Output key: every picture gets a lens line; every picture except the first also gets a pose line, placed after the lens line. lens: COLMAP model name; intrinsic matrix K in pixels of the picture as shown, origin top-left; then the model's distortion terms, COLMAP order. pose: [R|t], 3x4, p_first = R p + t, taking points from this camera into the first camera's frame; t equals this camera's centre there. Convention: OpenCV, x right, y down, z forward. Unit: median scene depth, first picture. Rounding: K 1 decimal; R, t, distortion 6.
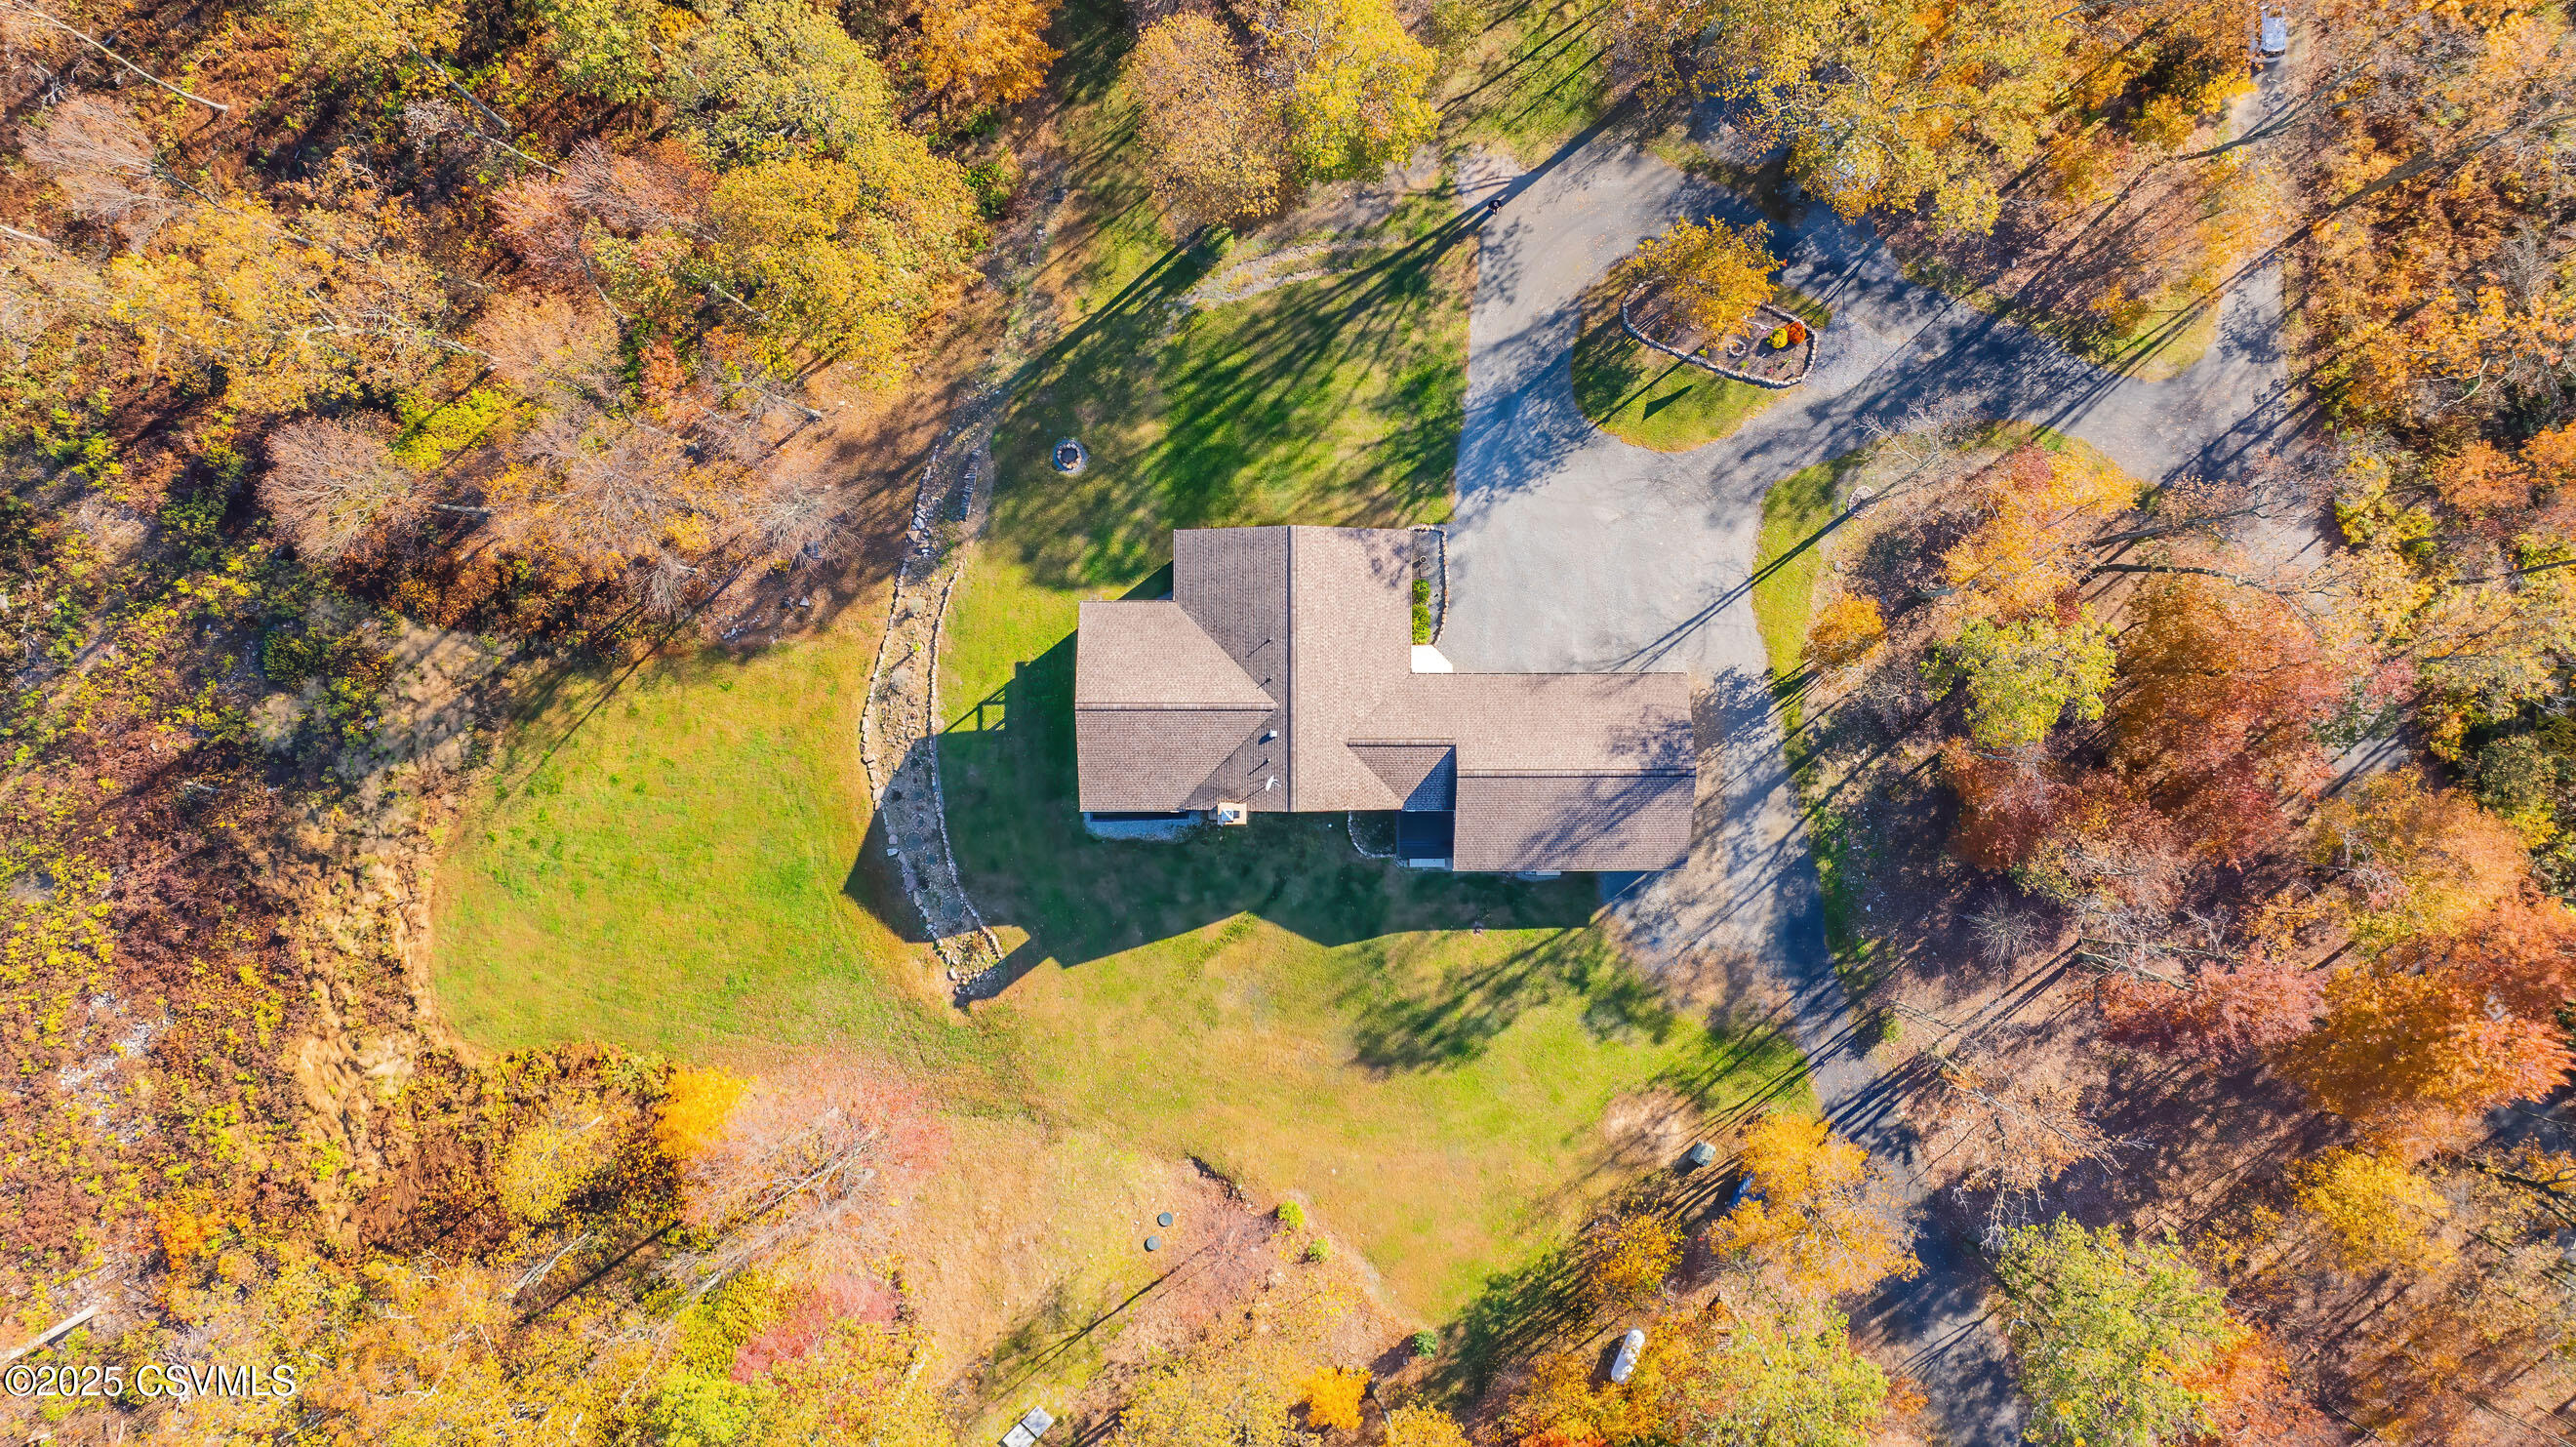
lens RADIAL K [[1816.3, 0, 1275.7], [0, 1816.3, 724.0], [0, 0, 1]] dist [-0.019806, -0.004733]
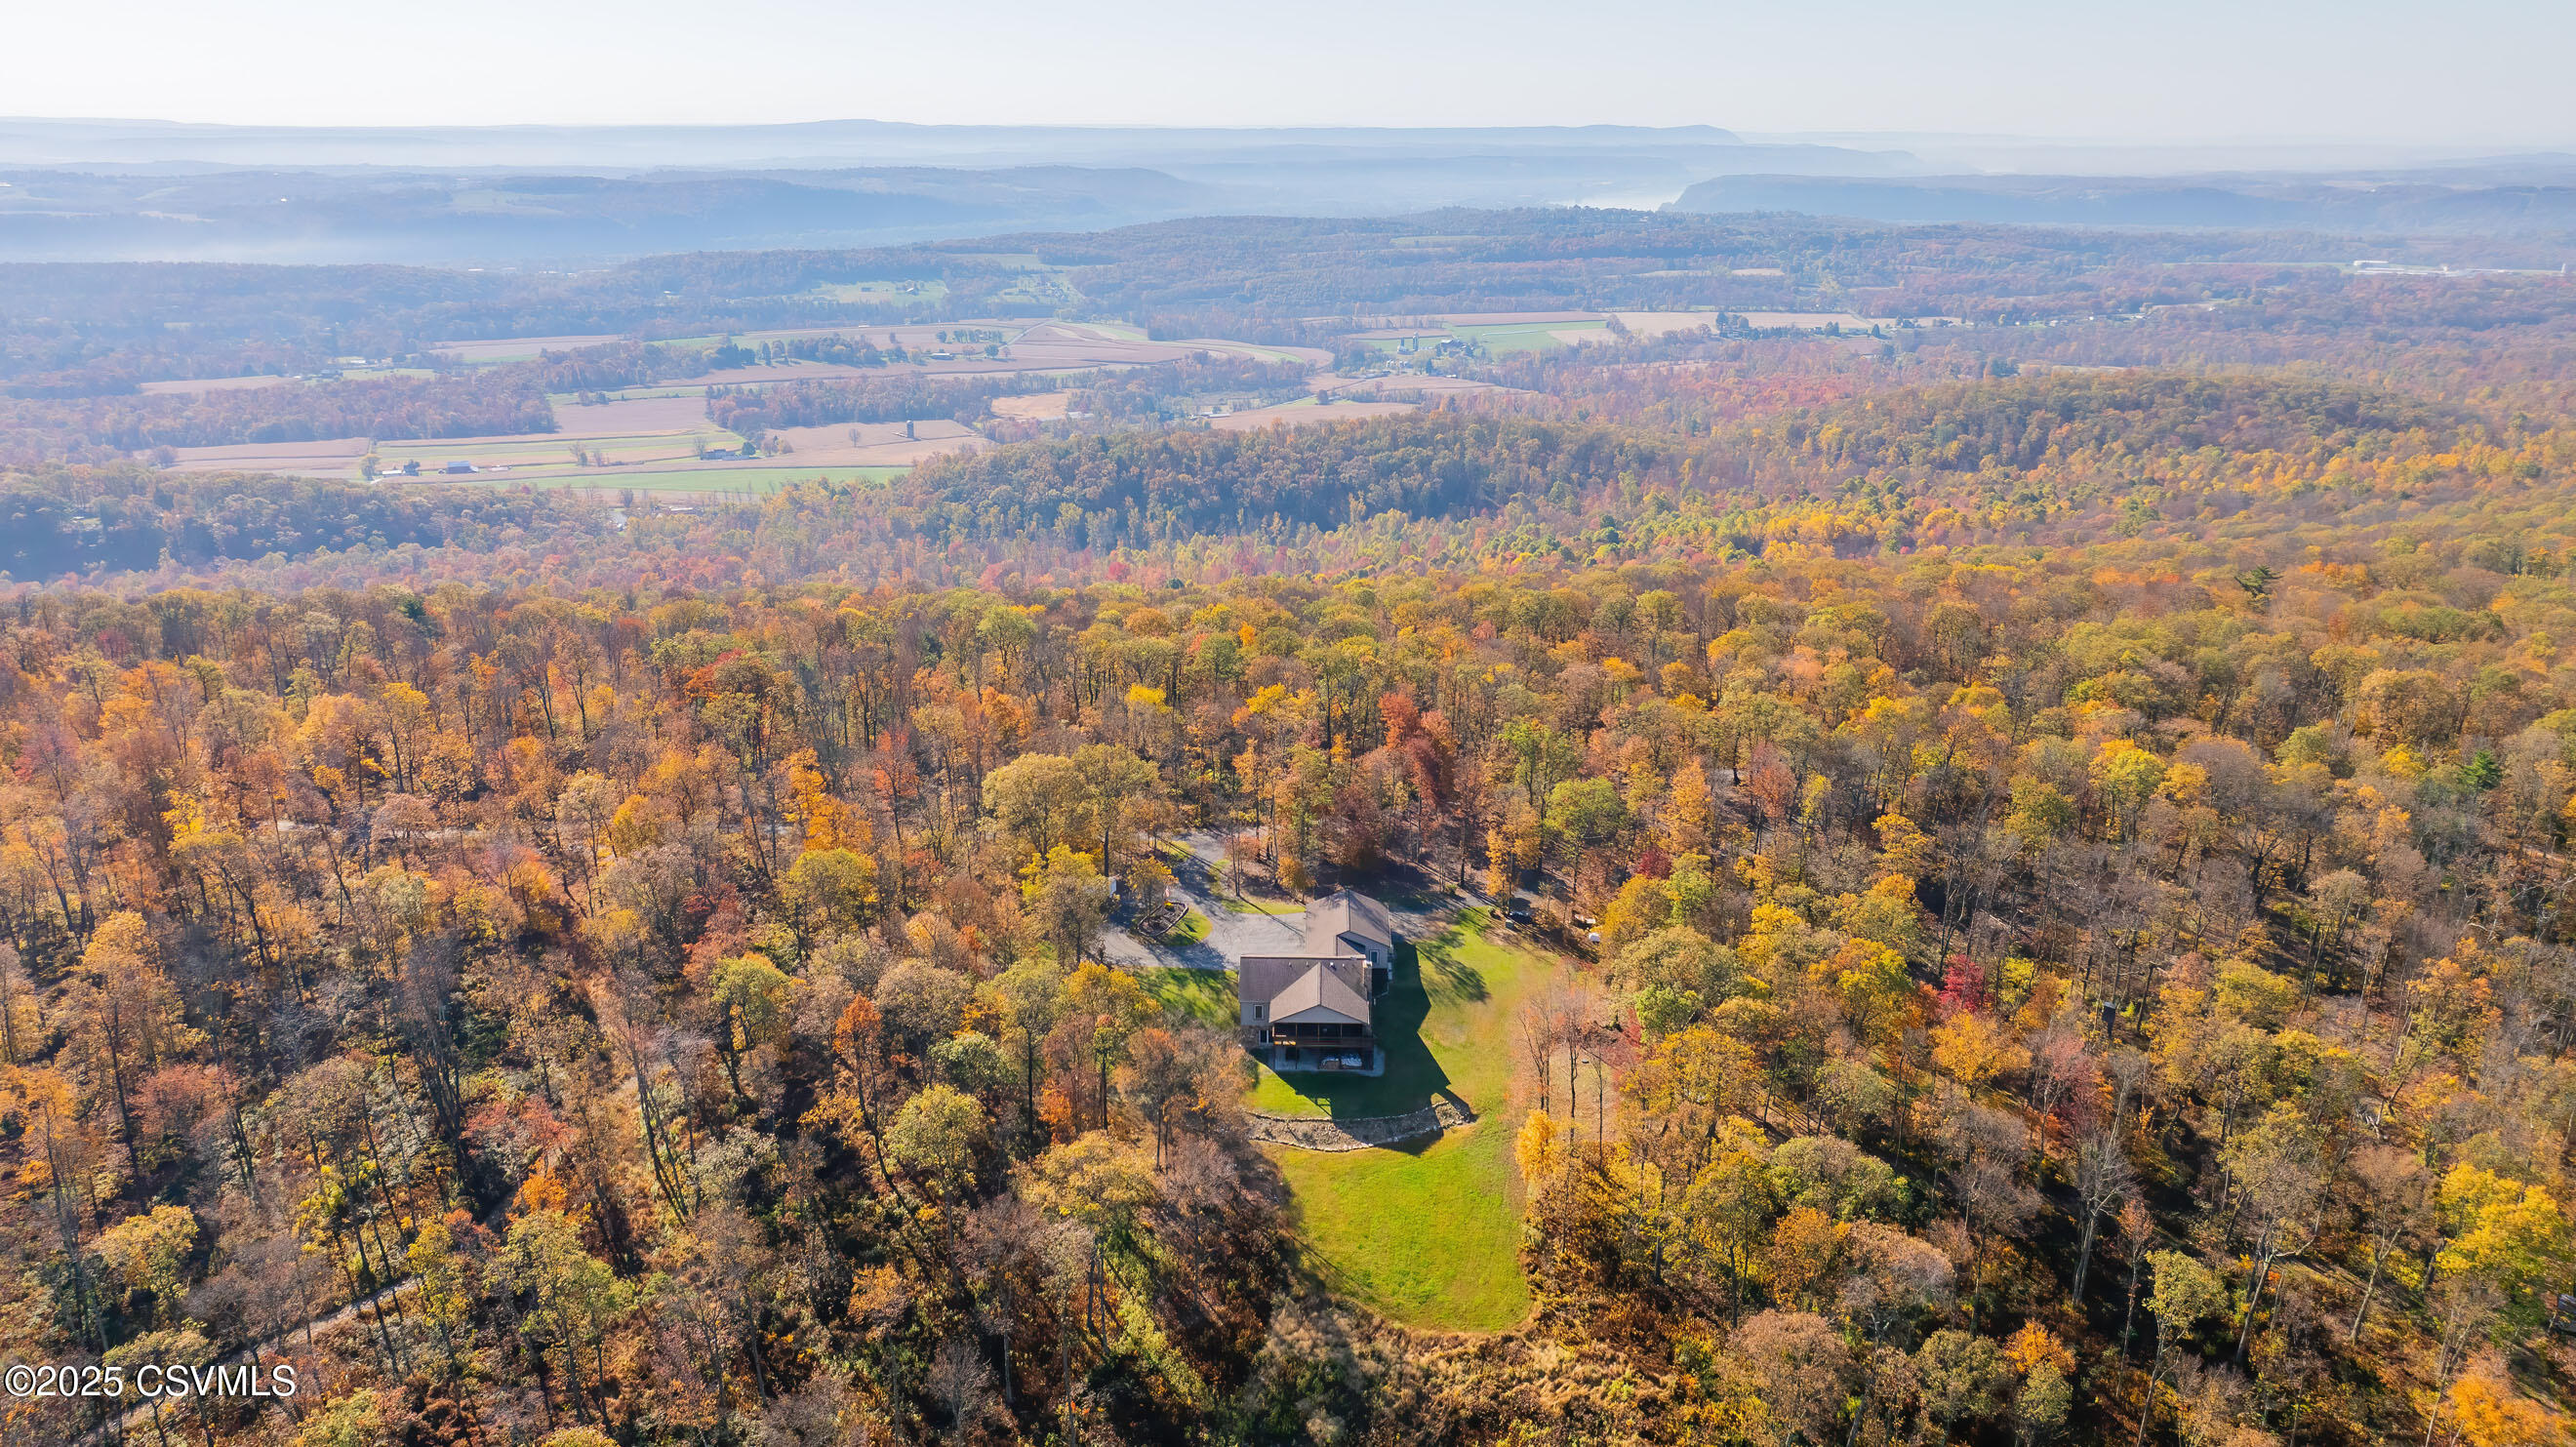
lens RADIAL K [[1781.6, 0, 1291.1], [0, 1781.6, 728.1], [0, 0, 1]] dist [-0.002880, -0.041181]
pose [[0.018531, -0.320374, 0.947110, -1.871232], [0.999818, 0.001727, -0.018978, -0.003156], [0.004445, 0.947290, 0.320347, 0.010558]]
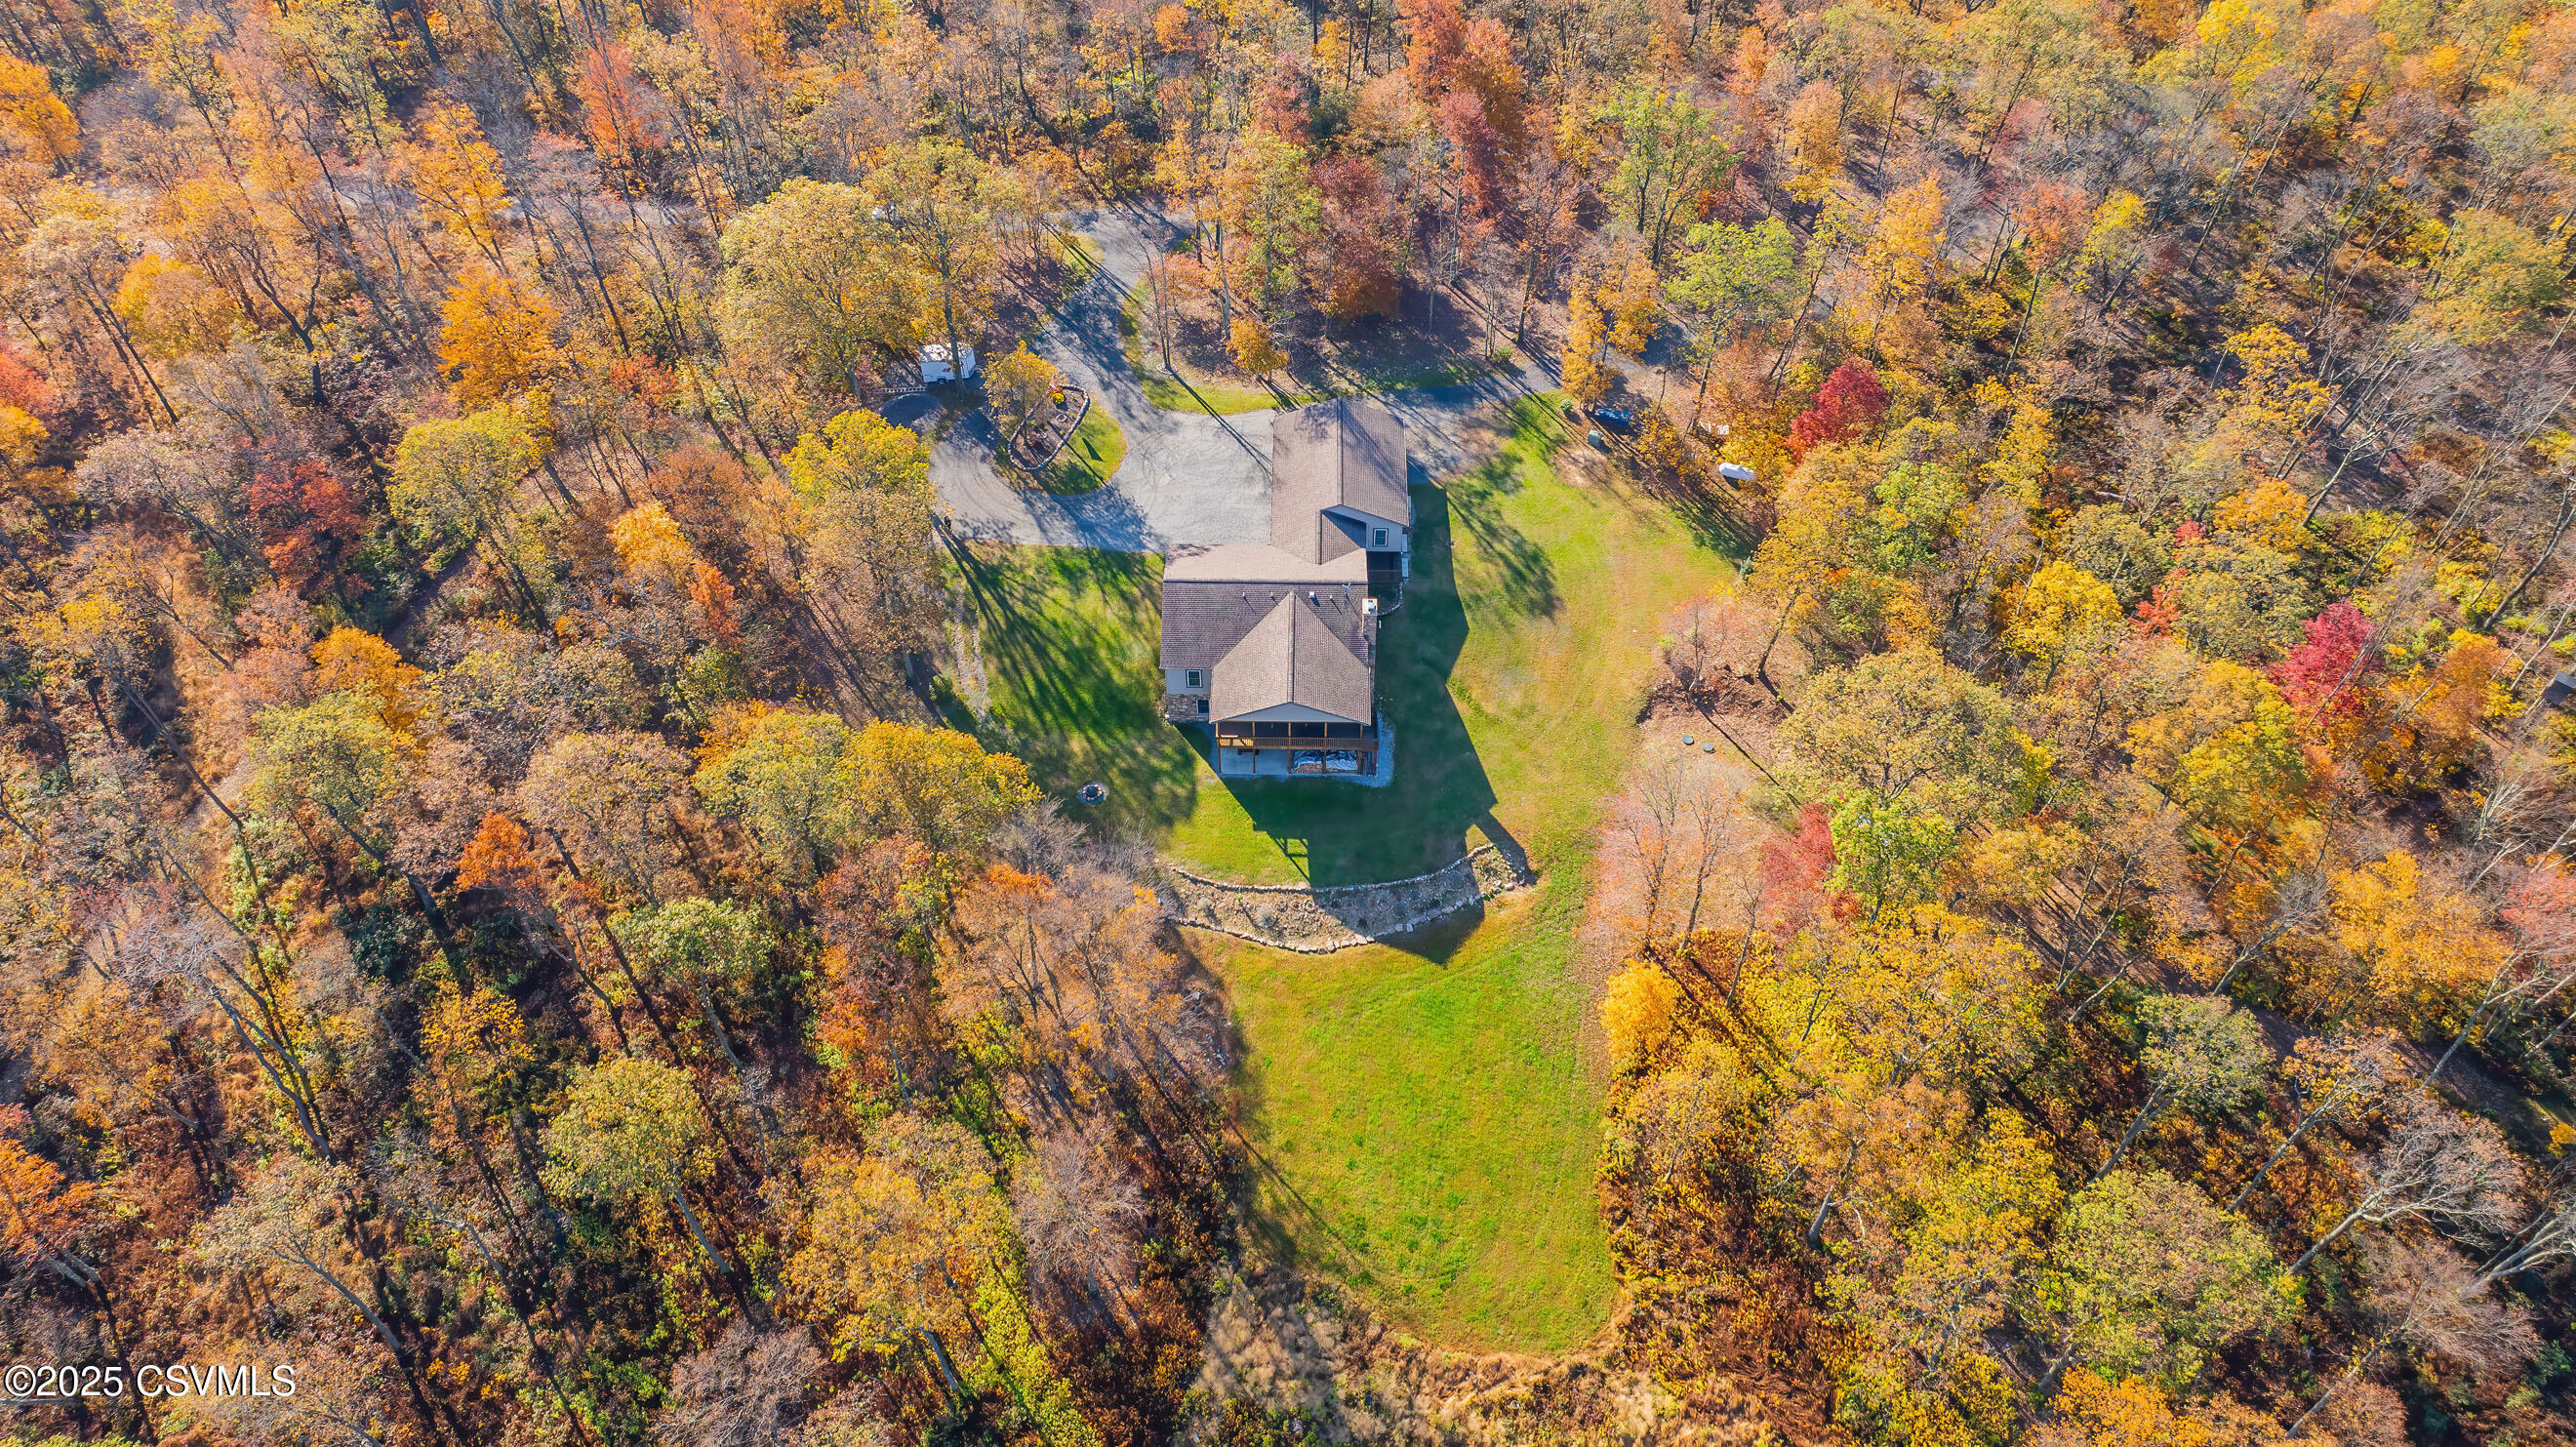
lens RADIAL K [[1798.0, 0, 1290.1], [0, 1798.0, 713.4], [0, 0, 1]] dist [-0.016661, -0.003357]
pose [[0.014336, -0.765122, 0.643726, -0.891382], [0.999875, 0.006647, -0.014367, 0.008450], [0.006714, 0.643851, 0.765121, 0.005917]]
